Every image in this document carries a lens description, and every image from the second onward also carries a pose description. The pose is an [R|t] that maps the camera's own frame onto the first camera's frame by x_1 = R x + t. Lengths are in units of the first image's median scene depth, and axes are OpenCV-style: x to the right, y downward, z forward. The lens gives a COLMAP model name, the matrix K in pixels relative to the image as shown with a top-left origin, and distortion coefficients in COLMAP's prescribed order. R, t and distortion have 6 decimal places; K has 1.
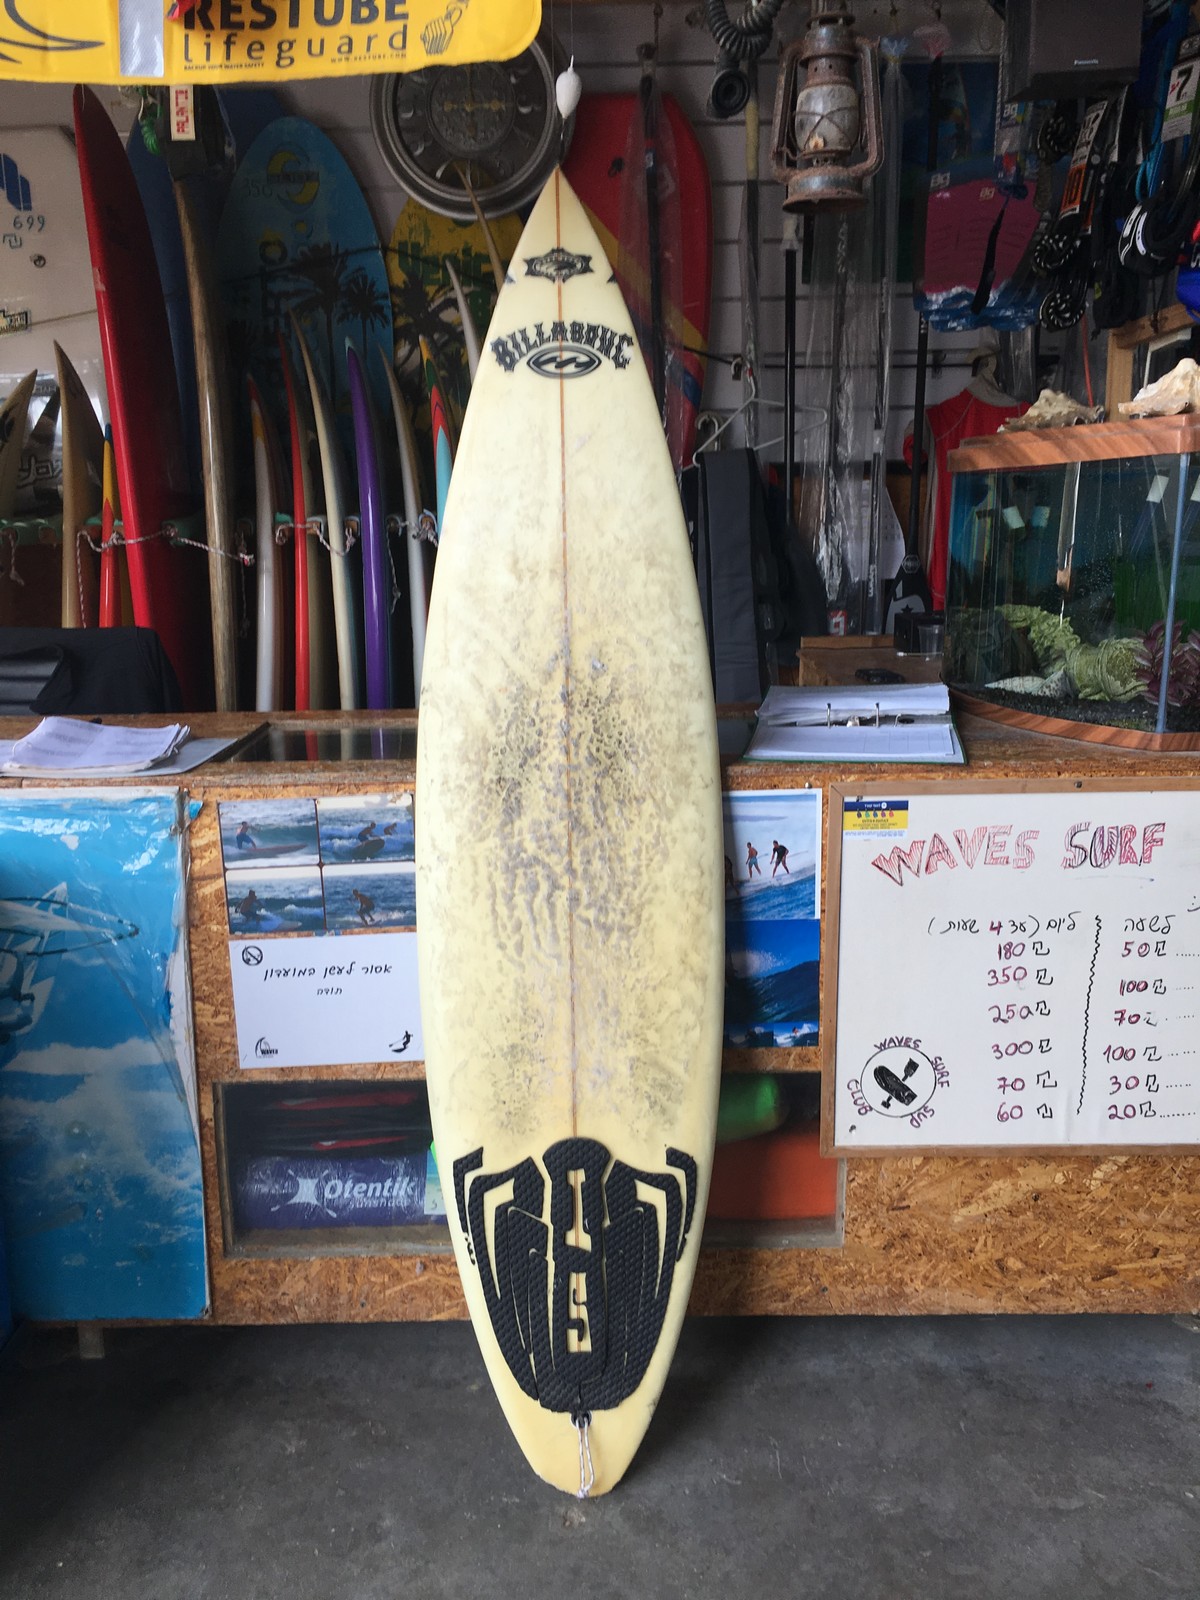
lens RADIAL K [[1477.8, 0, 604.4], [0, 1477.8, 805.0], [0, 0, 1]] dist [0.100600, -0.113855]
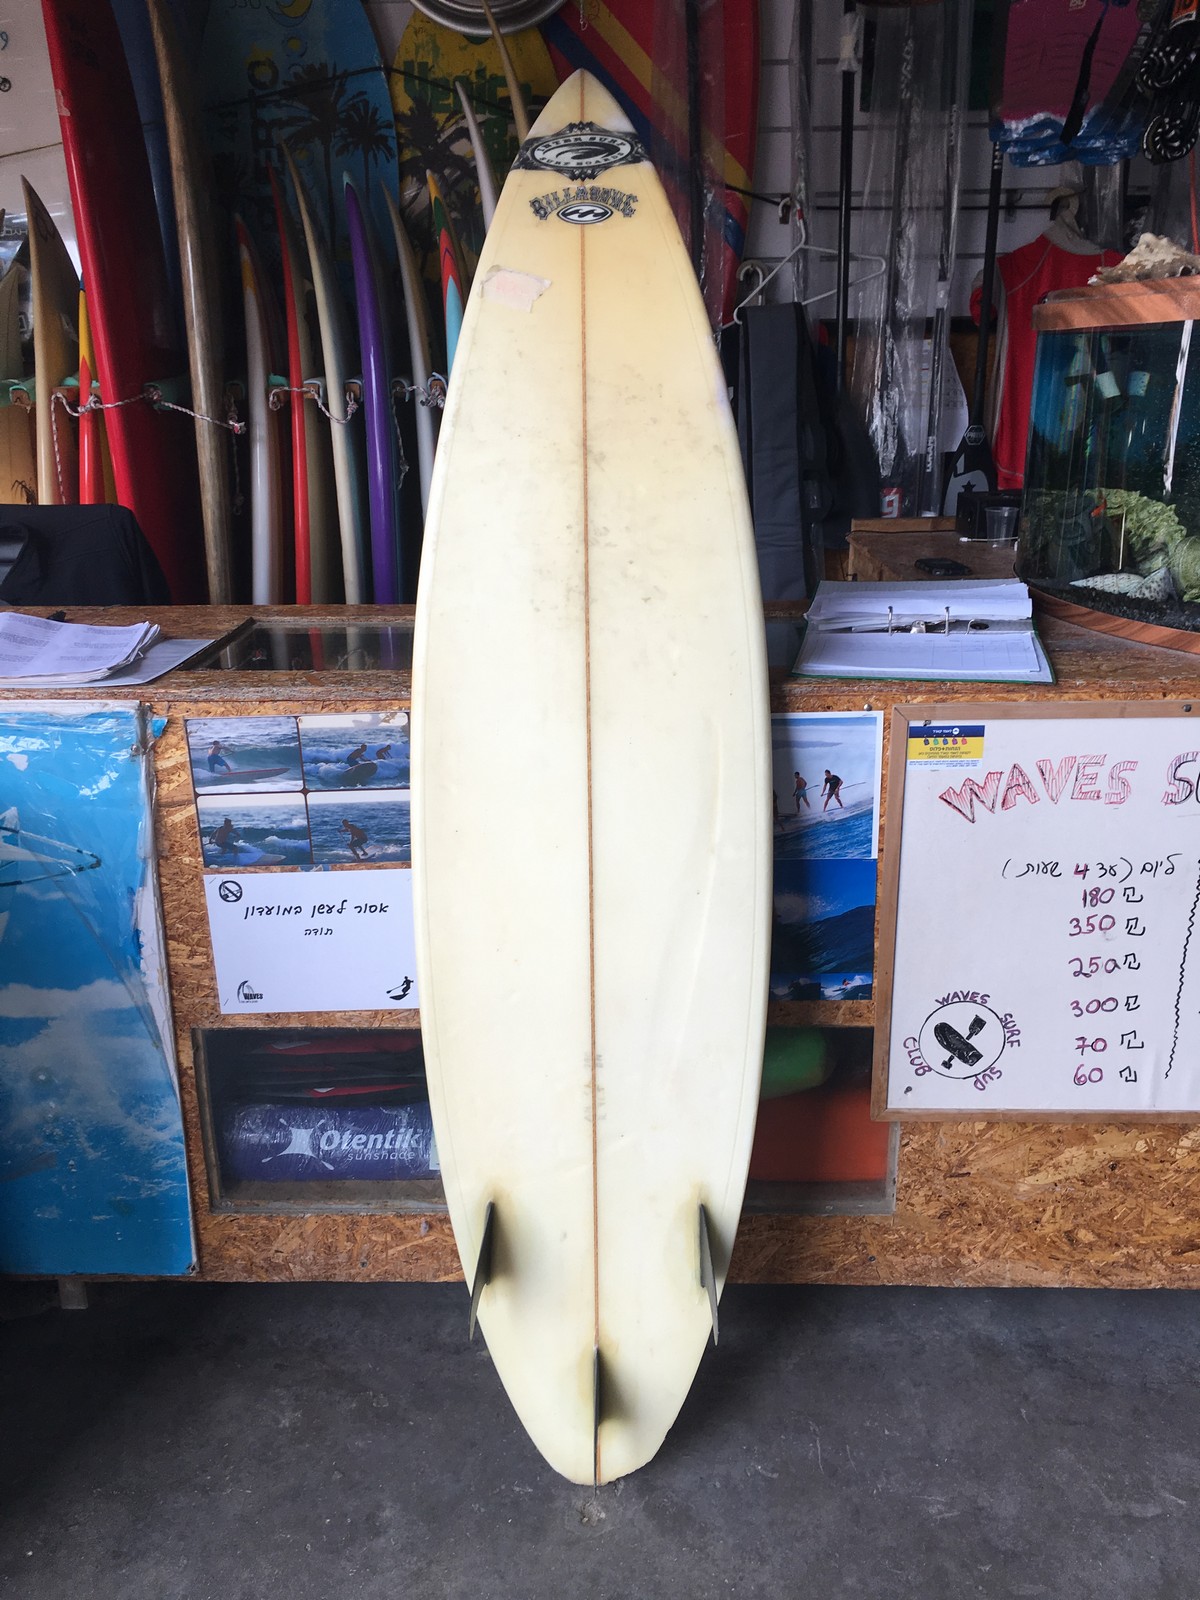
lens RADIAL K [[1477.8, 0, 627.2], [0, 1477.8, 795.9], [0, 0, 1]] dist [0.100600, -0.113855]
pose [[0.999967, 0.005458, -0.005987, 0.003345], [-0.004941, 0.996522, 0.083184, -0.029034], [0.006420, -0.083152, 0.996516, 0.124560]]
